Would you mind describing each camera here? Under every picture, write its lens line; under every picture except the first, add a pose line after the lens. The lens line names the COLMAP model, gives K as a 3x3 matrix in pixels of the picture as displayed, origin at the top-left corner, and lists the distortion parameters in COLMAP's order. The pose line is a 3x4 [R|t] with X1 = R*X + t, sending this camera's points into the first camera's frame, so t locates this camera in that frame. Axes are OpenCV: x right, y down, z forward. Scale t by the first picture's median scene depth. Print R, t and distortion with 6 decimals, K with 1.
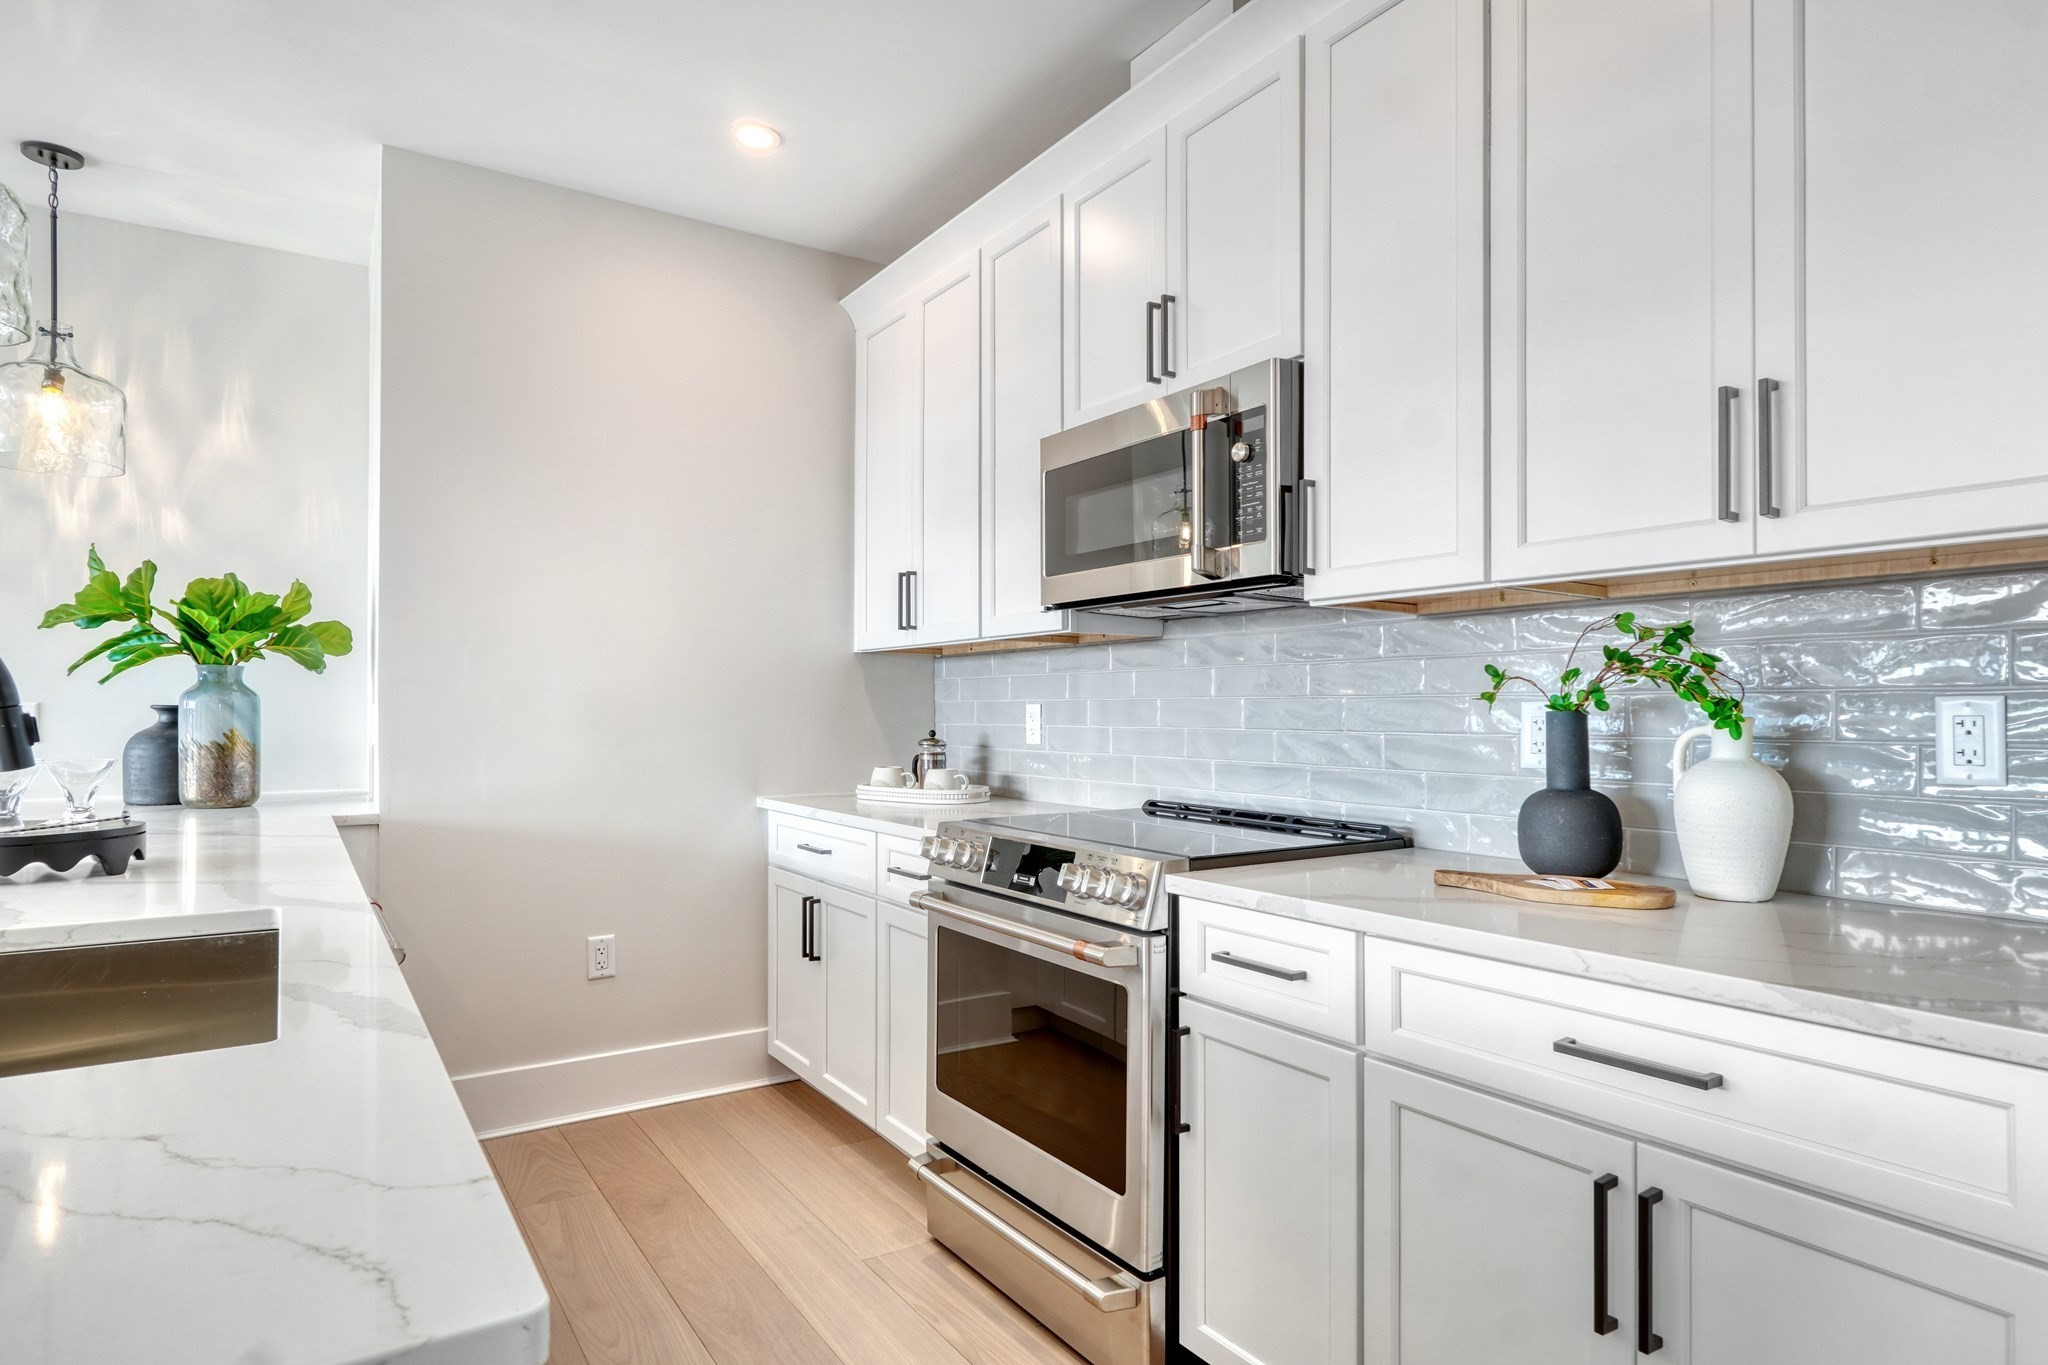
lens RADIAL K [[1157.9, 0, 1034.1], [0, 1157.9, 703.7], [0, 0, 1]] dist [-0.000893, -0.000371]
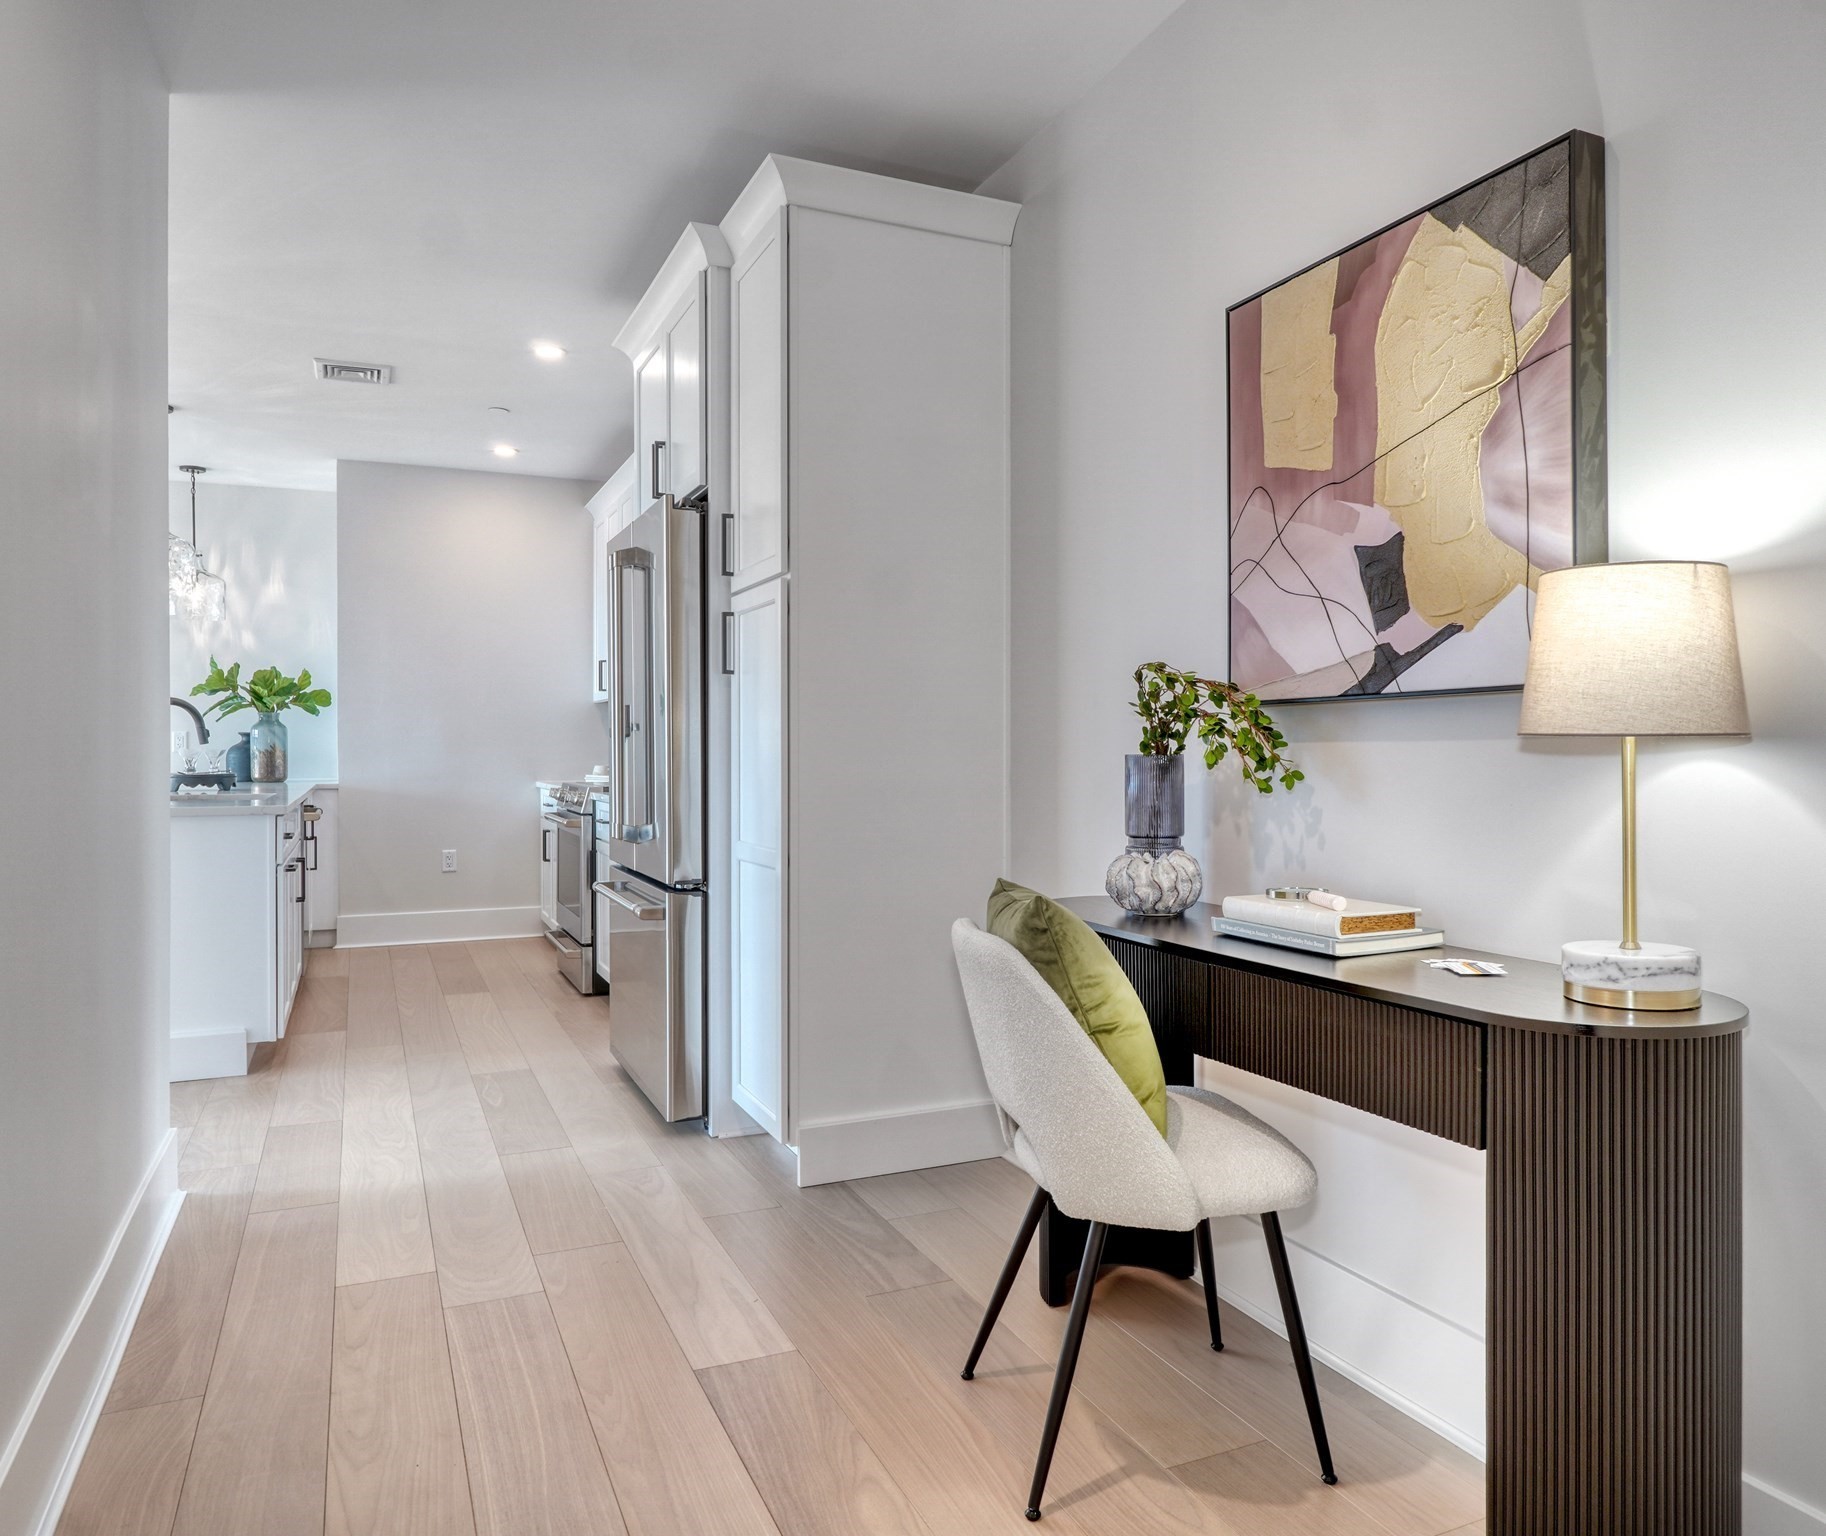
lens RADIAL K [[1260.8, 0, 910.8], [0, 1260.8, 754.7], [0, 0, 1]] dist [0.009004, 0.001087]
pose [[0.986384, -0.001881, -0.164450, 0.789202], [0.003603, 0.999942, 0.010179, 0.022871], [0.164421, -0.010633, 0.986333, -1.024742]]
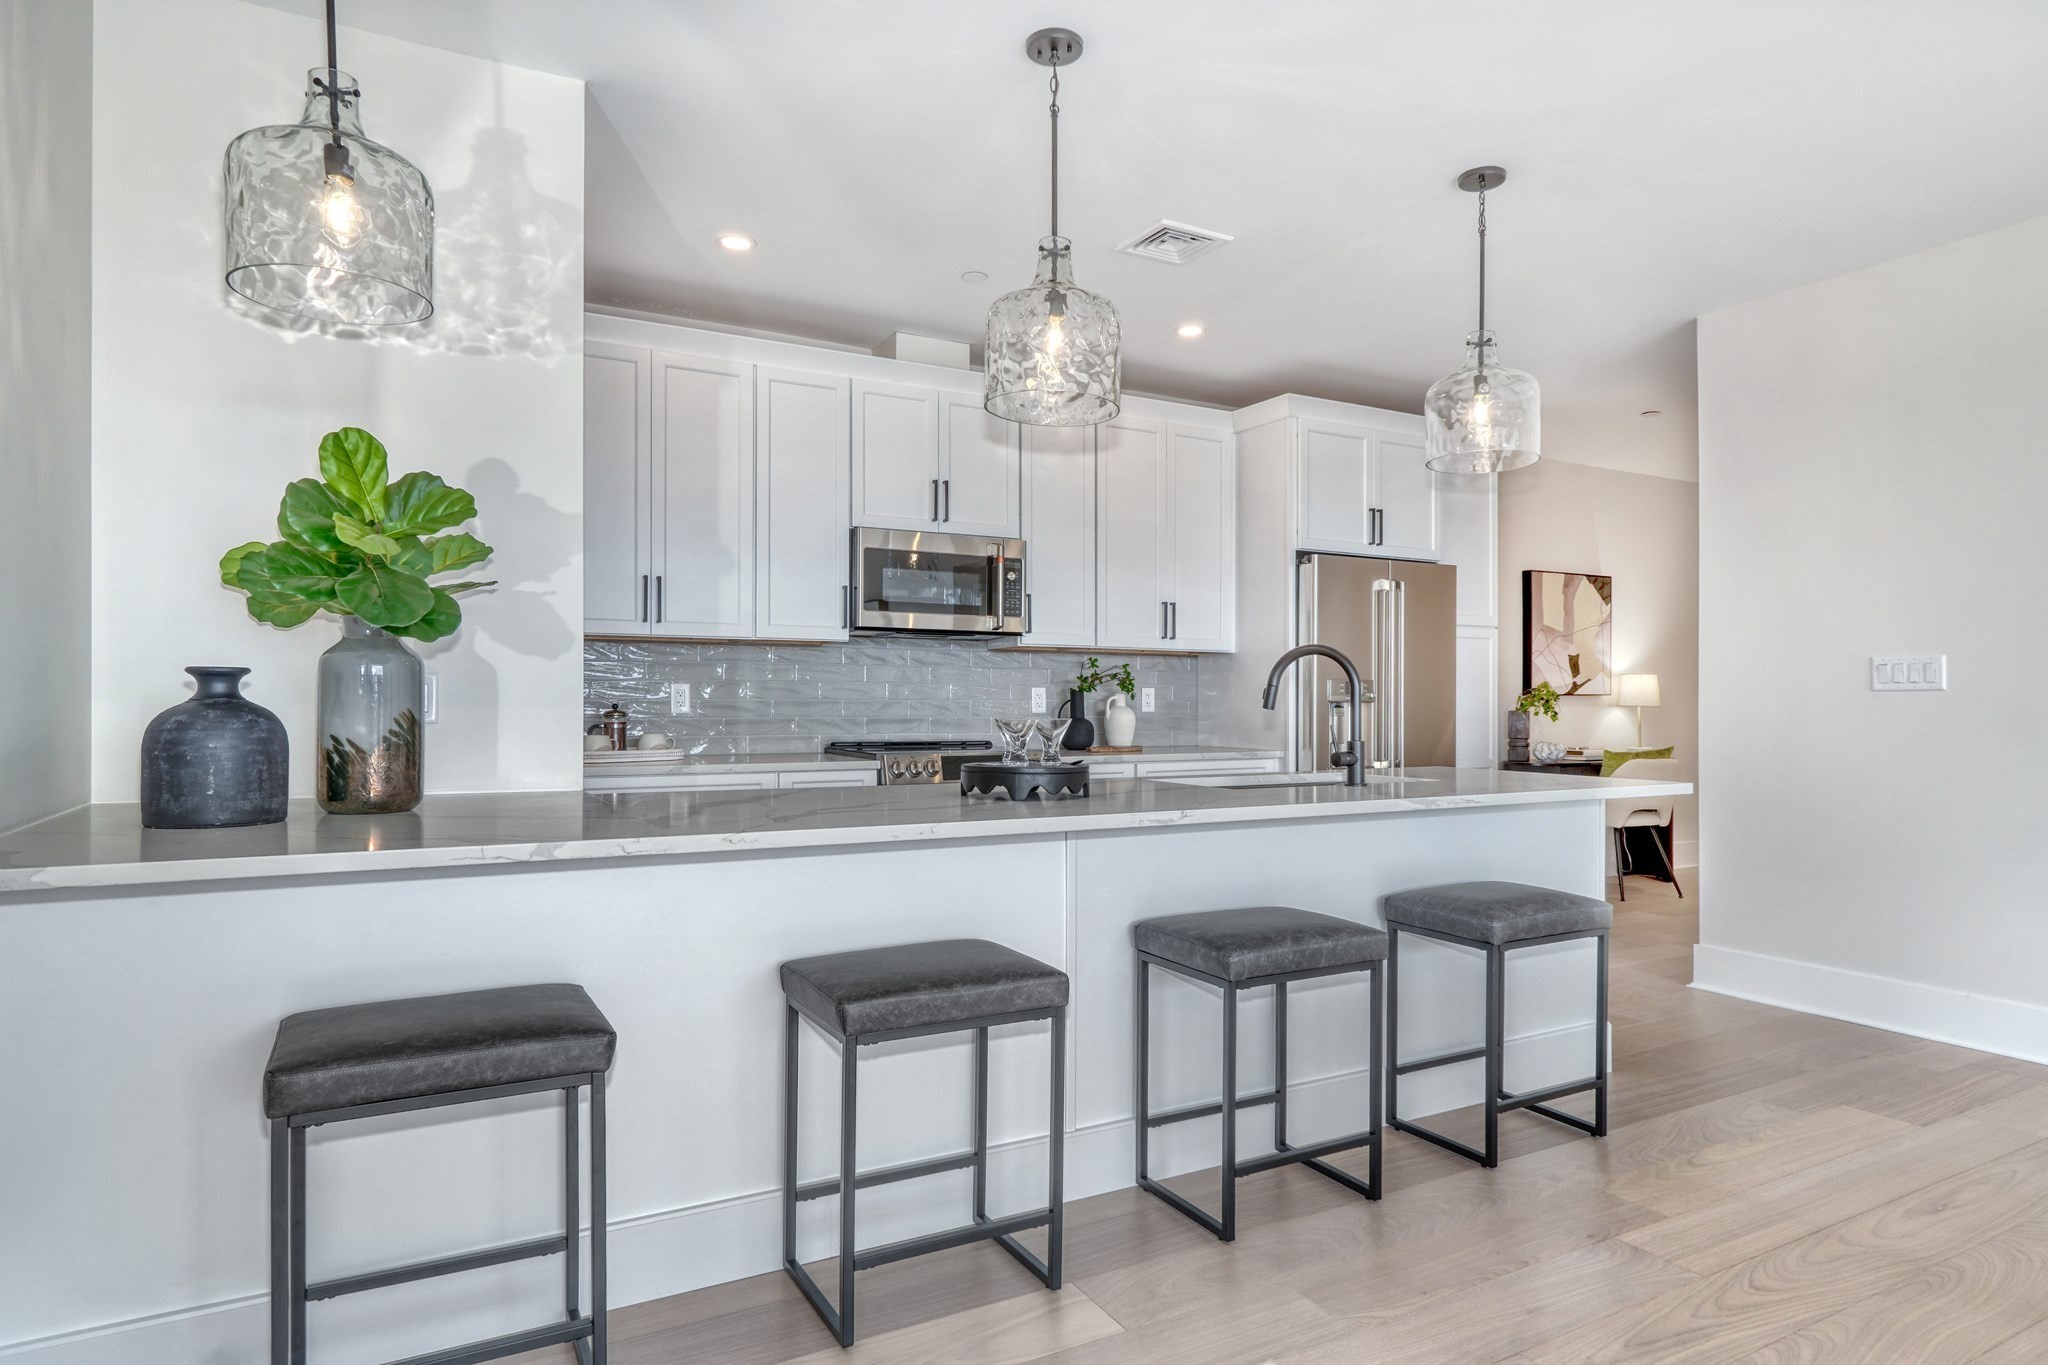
lens RADIAL K [[1157.9, 0, 1017.8], [0, 1157.9, 696.2], [0, 0, 1]] dist [-0.000893, -0.000371]
pose [[0.072493, 0.004354, 0.997359, -1.356639], [-0.005409, 0.999977, -0.003972, 0.017026], [-0.997354, -0.005107, 0.072515, 0.534083]]
